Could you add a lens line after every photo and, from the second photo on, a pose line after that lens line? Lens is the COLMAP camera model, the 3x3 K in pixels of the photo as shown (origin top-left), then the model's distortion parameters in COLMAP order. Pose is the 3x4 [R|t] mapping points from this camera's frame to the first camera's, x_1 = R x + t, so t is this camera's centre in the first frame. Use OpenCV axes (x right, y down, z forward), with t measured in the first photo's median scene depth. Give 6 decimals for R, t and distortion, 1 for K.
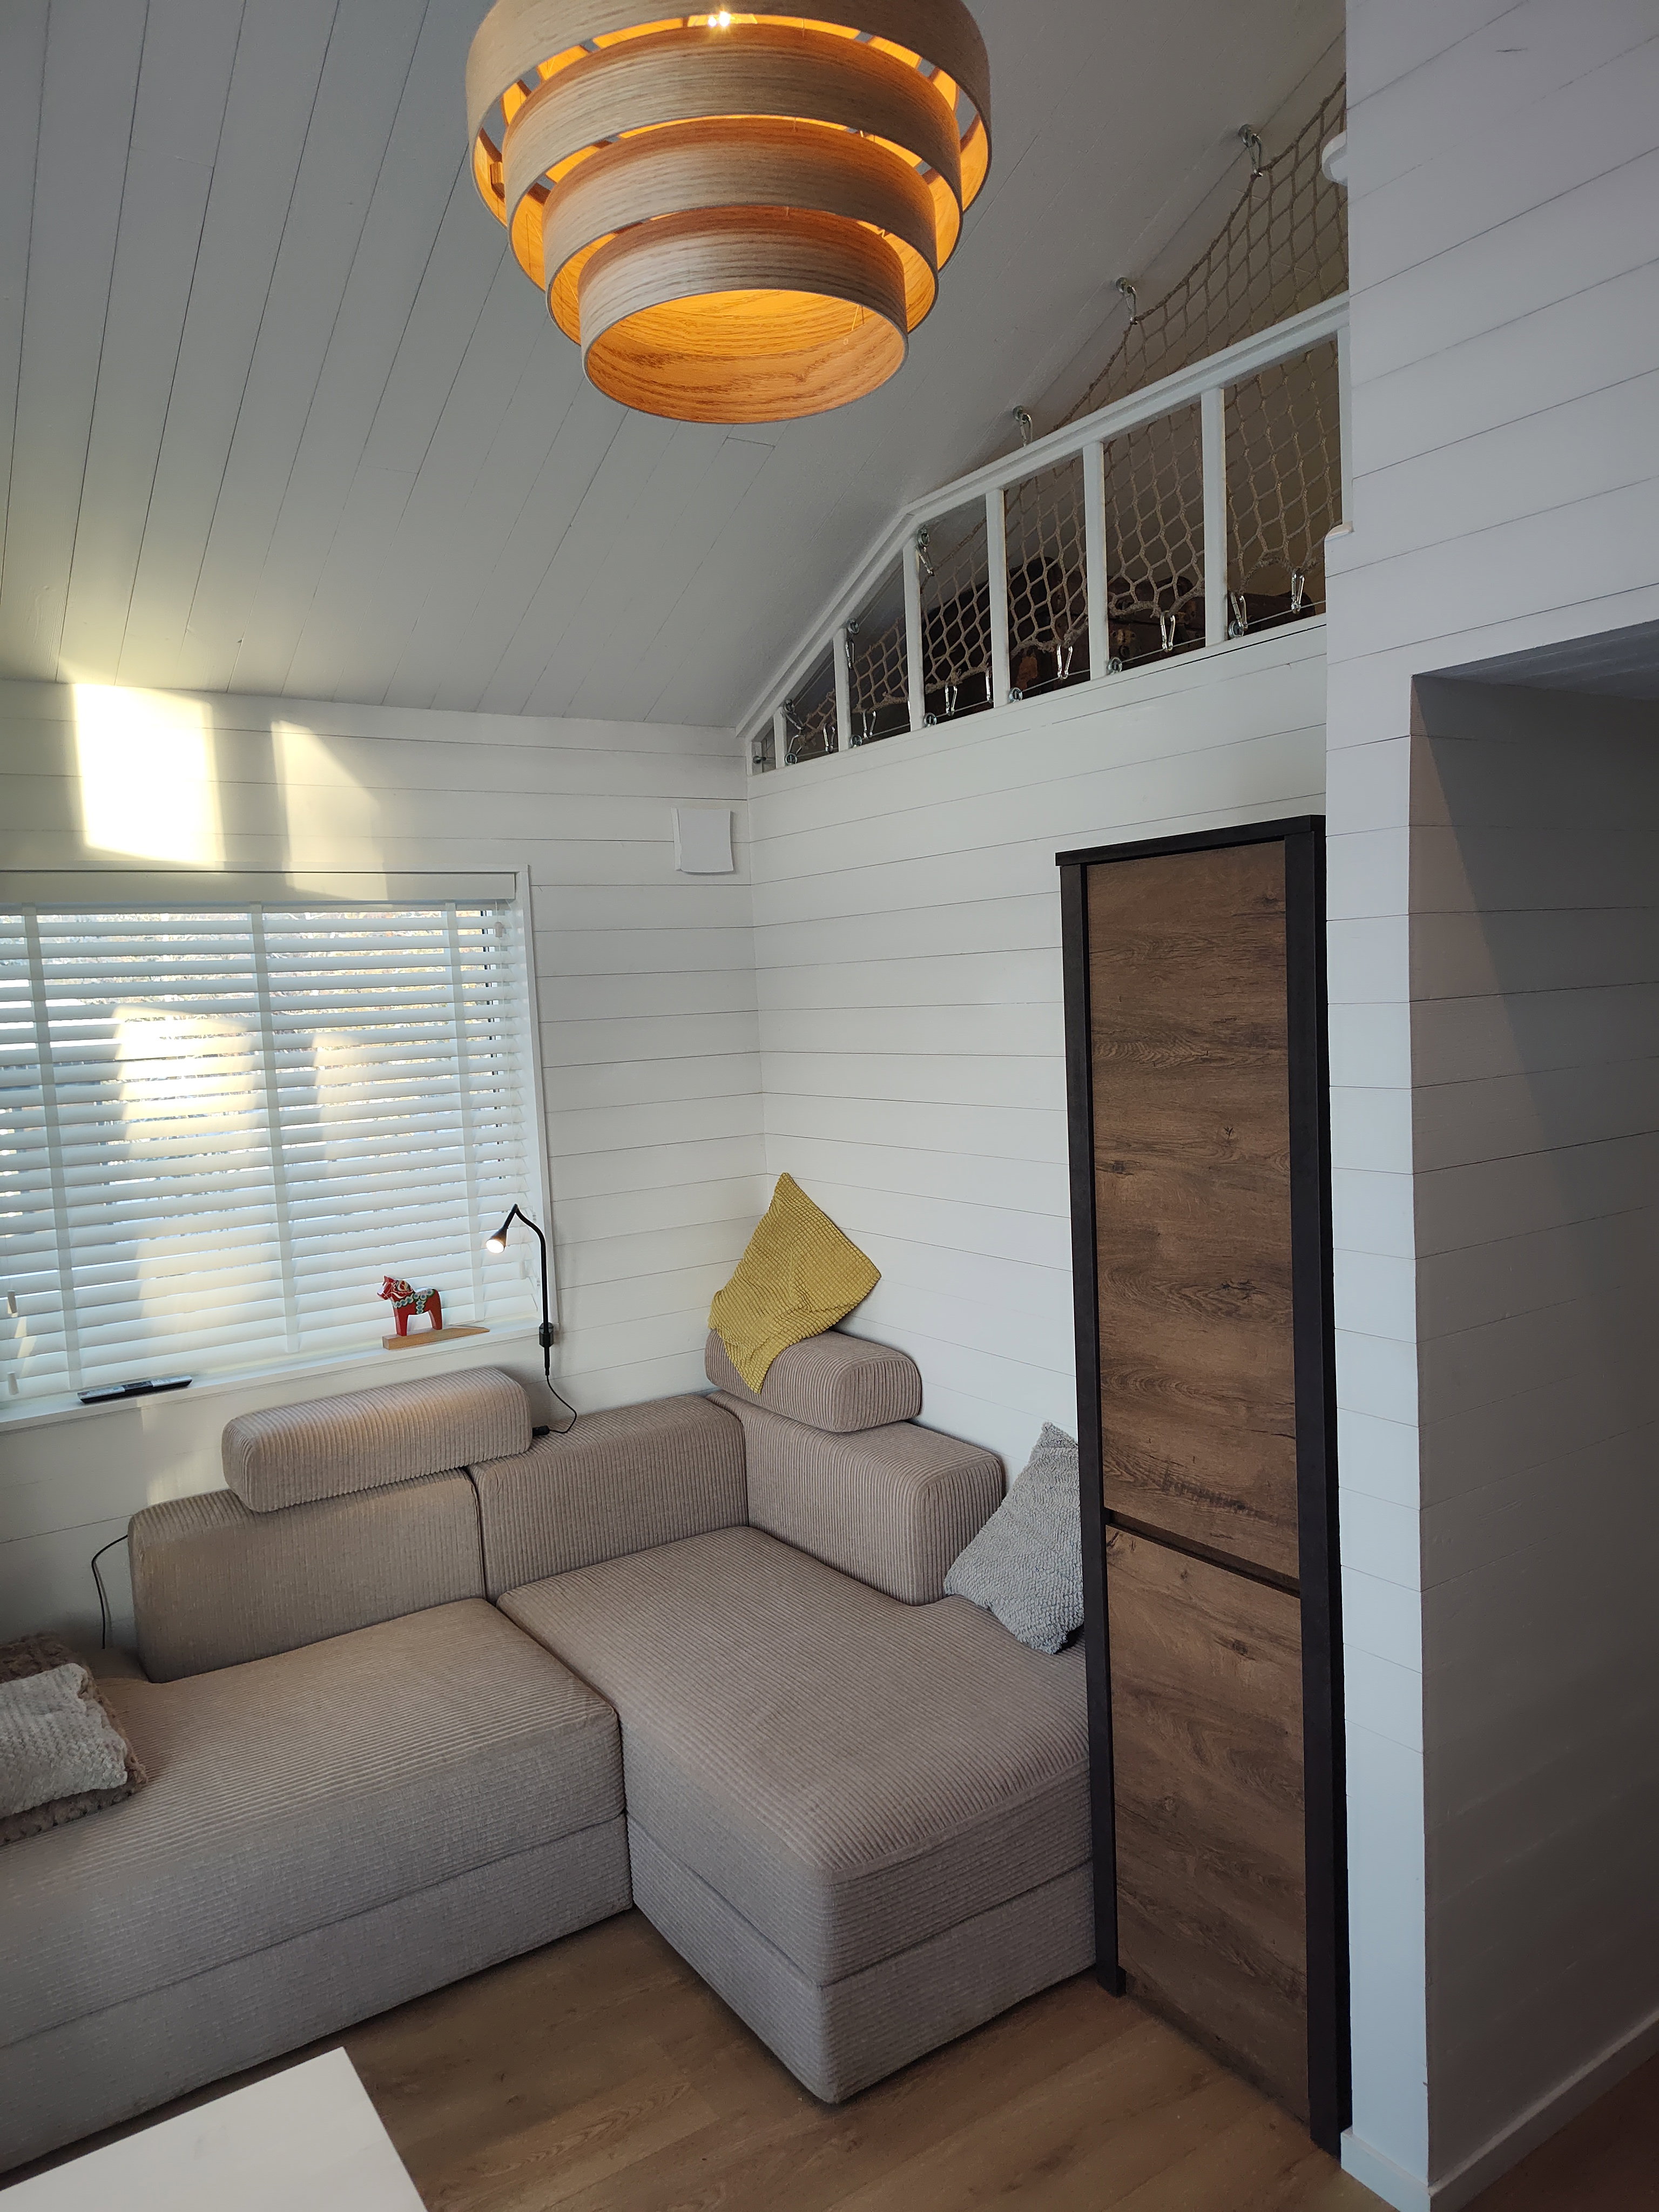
lens RADIAL K [[1518.3, 0, 832.4], [0, 1518.3, 1109.9], [0, 0, 1]] dist [0.011096, -0.018018]
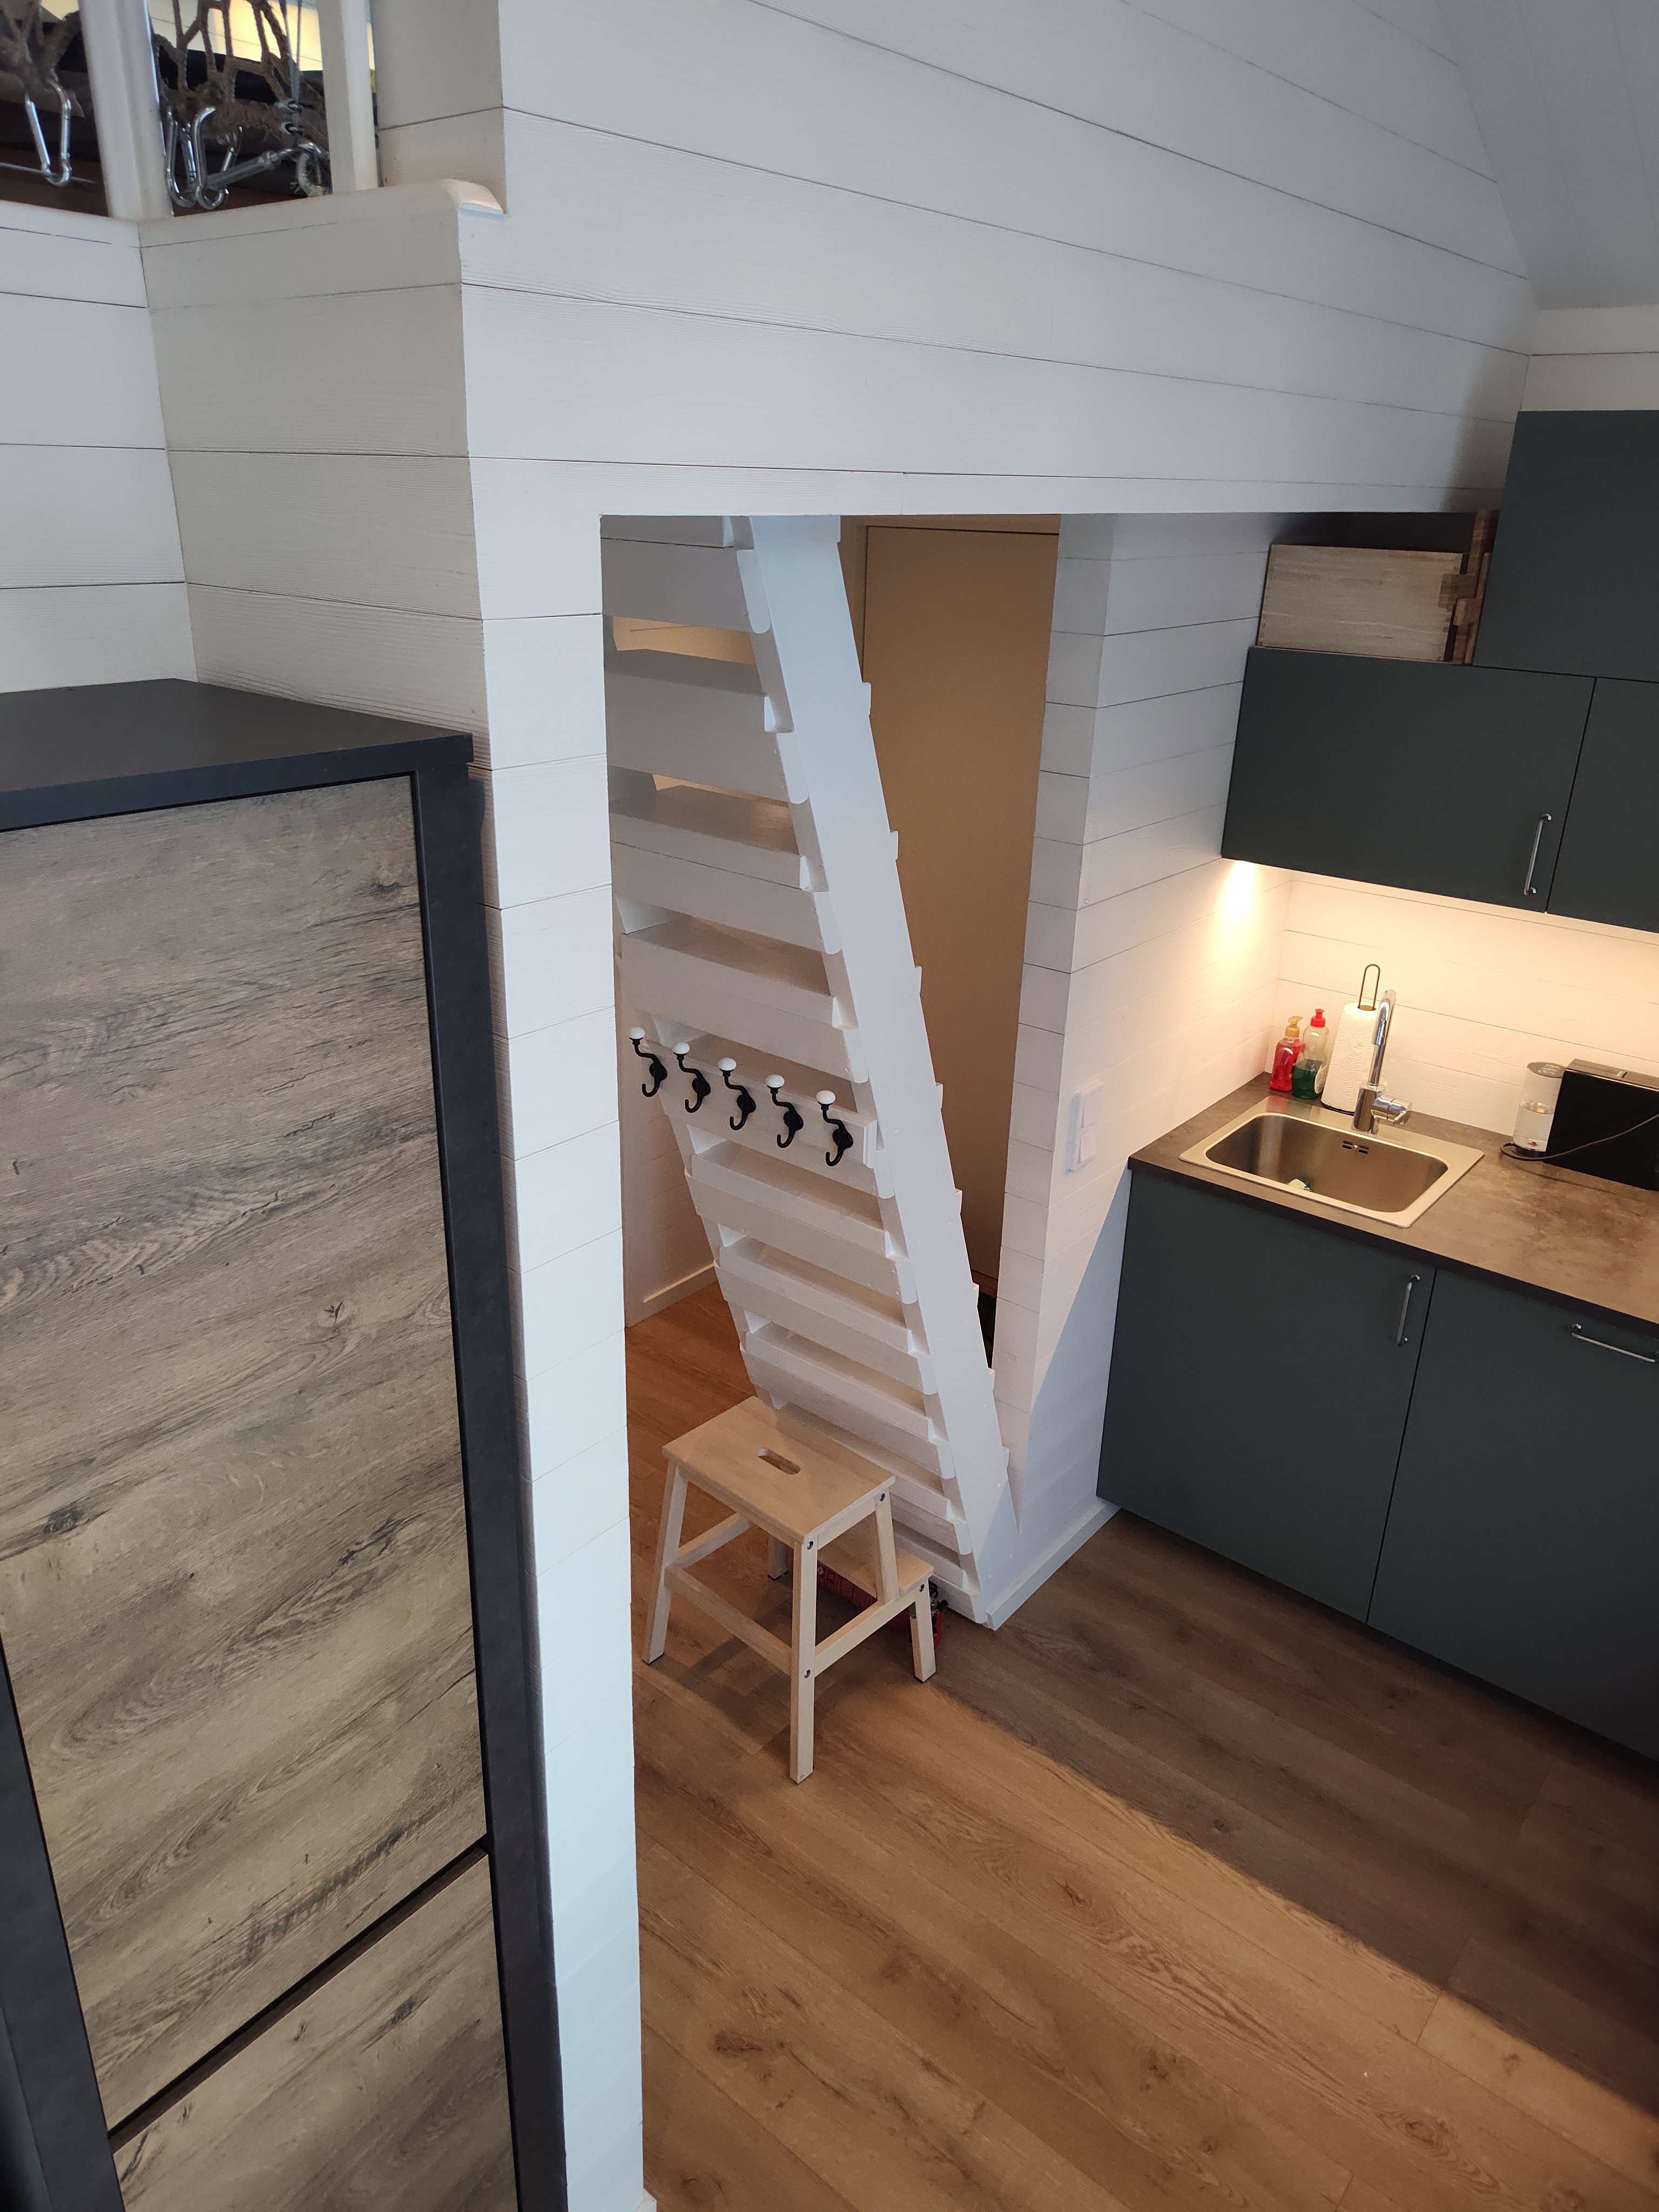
lens RADIAL K [[1518.3, 0, 831.1], [0, 1518.3, 1102.7], [0, 0, 1]] dist [0.011096, -0.018018]
pose [[-0.306759, -0.315895, 0.897836, -0.260978], [0.066356, 0.933922, 0.351263, -0.236615], [-0.949471, 0.167330, -0.265527, 0.967311]]
